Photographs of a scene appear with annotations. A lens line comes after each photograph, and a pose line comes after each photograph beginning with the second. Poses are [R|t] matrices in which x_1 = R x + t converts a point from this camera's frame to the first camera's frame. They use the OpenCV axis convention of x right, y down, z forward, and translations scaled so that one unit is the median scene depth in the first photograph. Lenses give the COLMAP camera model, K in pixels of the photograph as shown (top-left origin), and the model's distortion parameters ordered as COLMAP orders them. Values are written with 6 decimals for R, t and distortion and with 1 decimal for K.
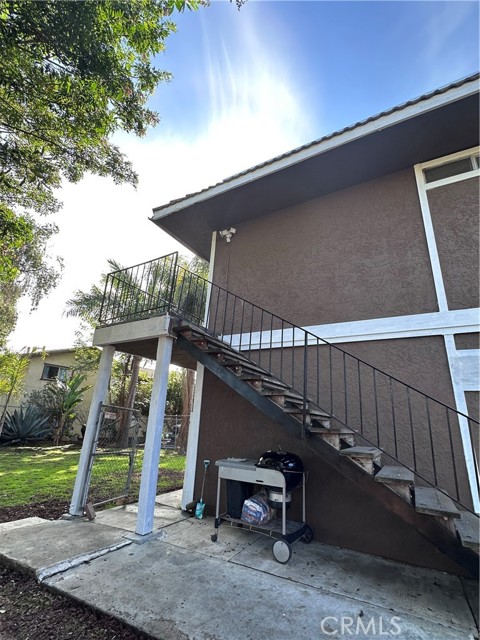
lens RADIAL K [[307.5, 0, 238.0], [0, 307.5, 320.5], [0, 0, 1]] dist [0.001461, -0.000153]
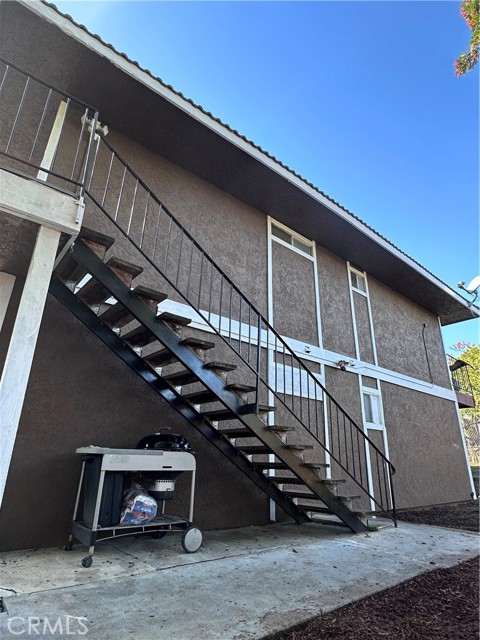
lens RADIAL K [[353.1, 0, 241.3], [0, 353.1, 319.6], [0, 0, 1]] dist [-0.004578, -0.000569]
pose [[0.358002, 0.310057, 0.880738, -0.633687], [-0.304236, 0.930515, -0.203915, 0.231996], [-0.882765, -0.194950, 0.427457, 0.404218]]
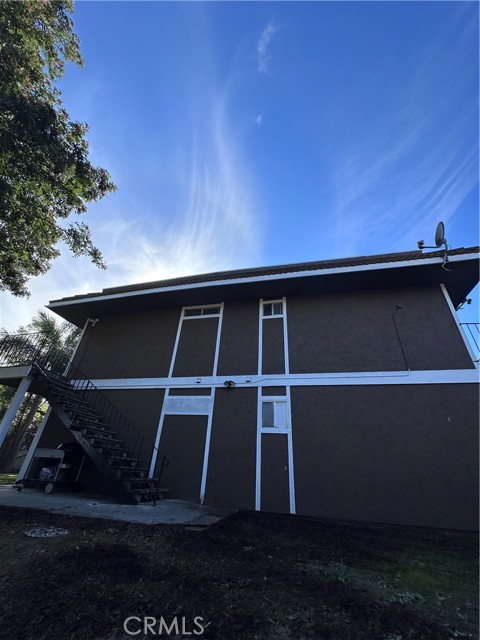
lens RADIAL K [[253.4, 0, 245.3], [0, 253.4, 320.9], [0, 0, 1]] dist [-0.012318, -0.000178]
pose [[0.960285, 0.138236, 0.242369, 0.594081], [-0.091147, 0.976406, -0.195766, -0.103973], [-0.263713, 0.165900, 0.950228, -0.807153]]
